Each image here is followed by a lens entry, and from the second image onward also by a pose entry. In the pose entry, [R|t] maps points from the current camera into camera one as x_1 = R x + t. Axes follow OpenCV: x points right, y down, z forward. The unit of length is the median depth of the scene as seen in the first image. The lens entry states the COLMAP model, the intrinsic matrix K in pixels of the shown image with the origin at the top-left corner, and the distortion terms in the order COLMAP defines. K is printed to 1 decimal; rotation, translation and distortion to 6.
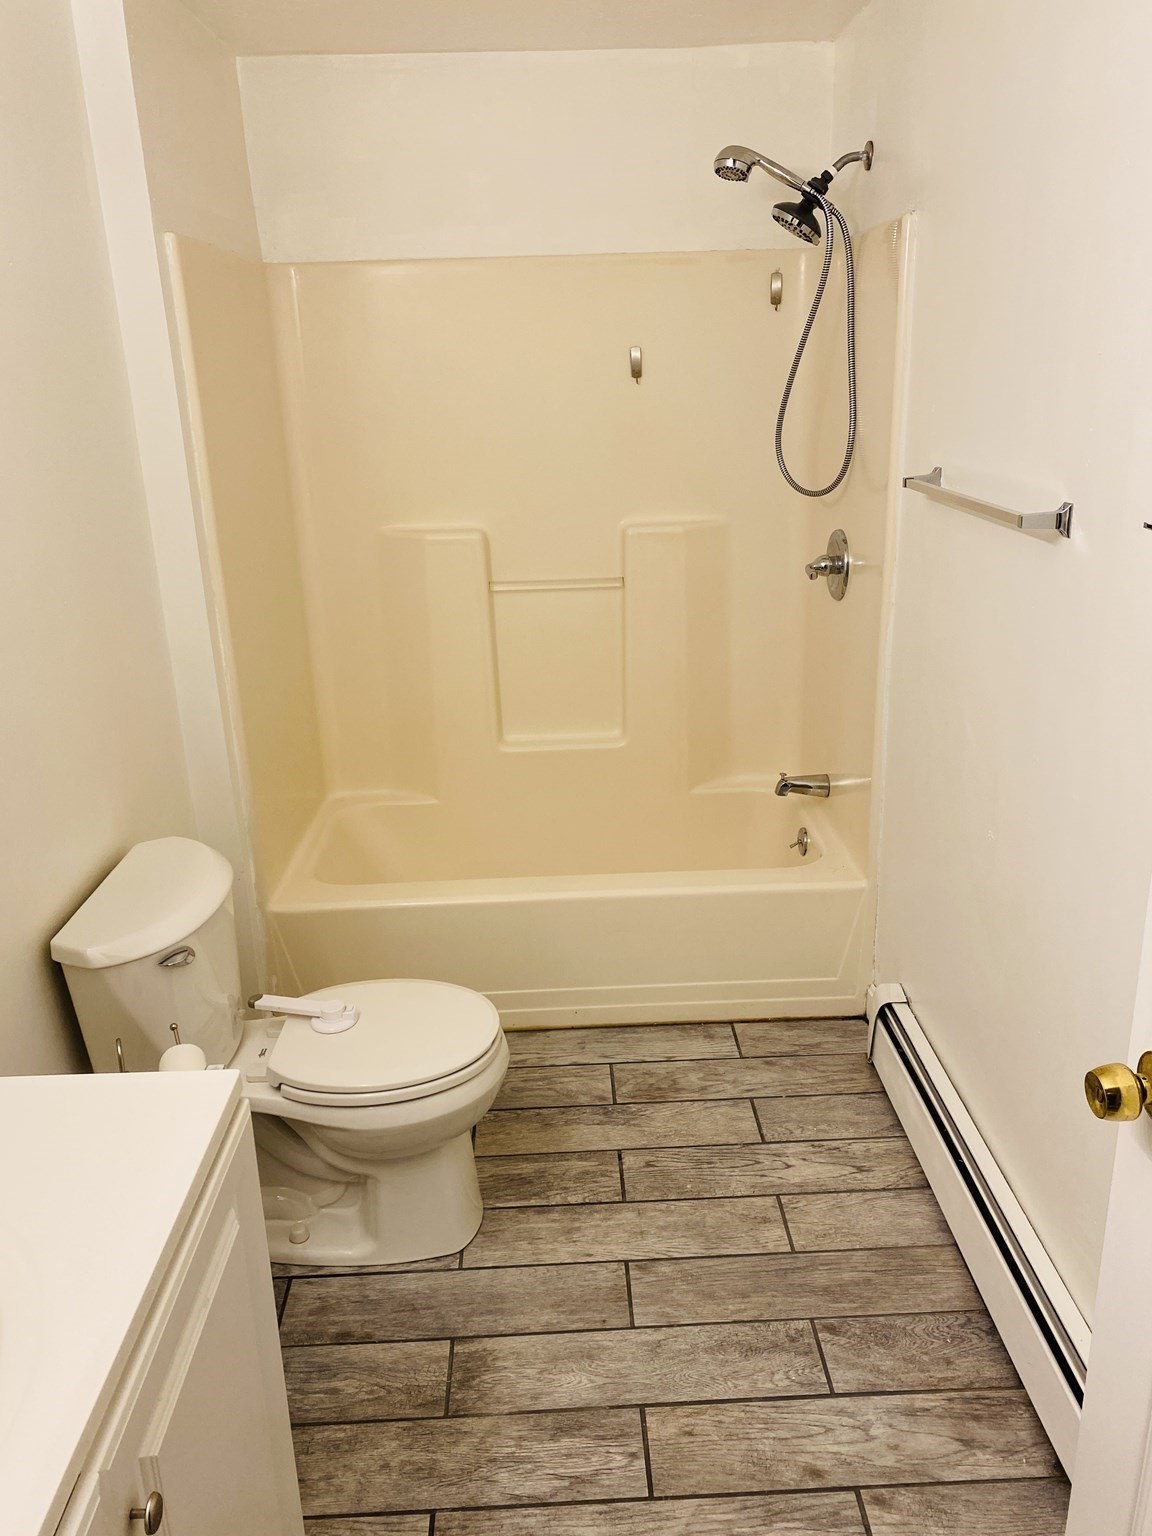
lens RADIAL K [[1157.2, 0, 578.7], [0, 1157.2, 760.9], [0, 0, 1]] dist [0.002663, -0.007139]
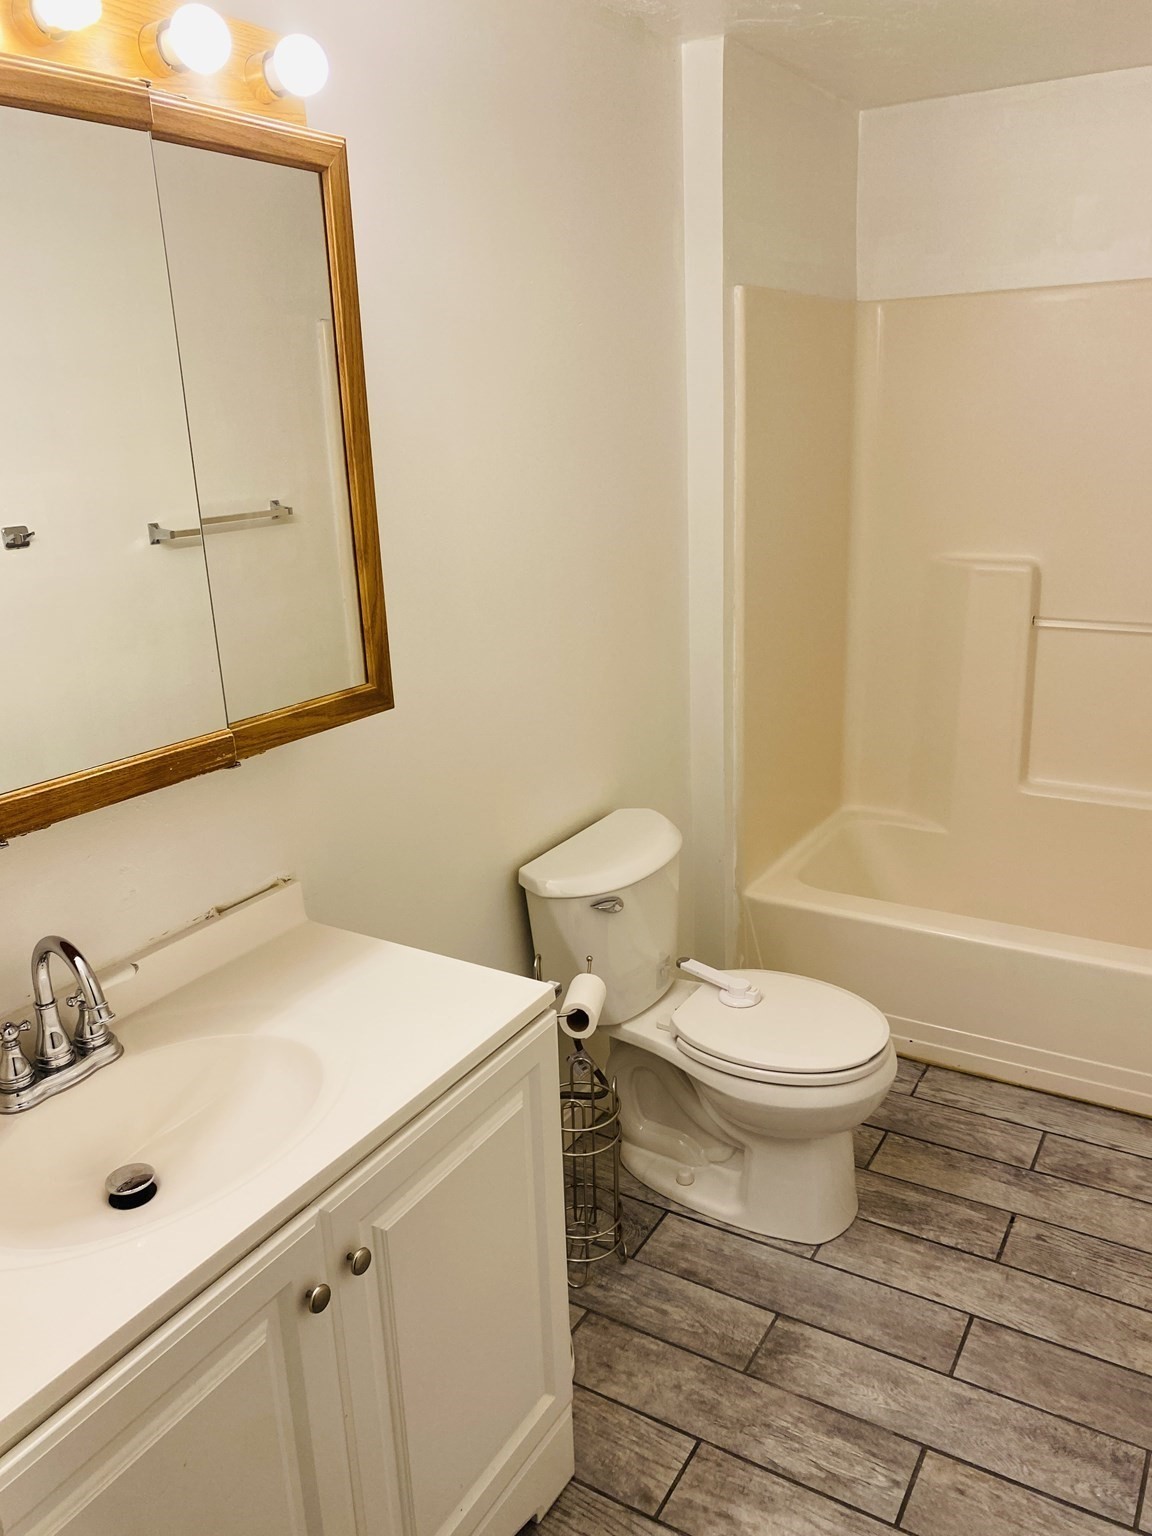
lens RADIAL K [[1157.2, 0, 574.6], [0, 1157.2, 772.1], [0, 0, 1]] dist [0.002663, -0.007139]
pose [[0.837780, 0.157679, -0.522744, 0.198100], [-0.161230, 0.986144, 0.039061, -0.003999], [0.521660, 0.051558, 0.851594, -0.029722]]
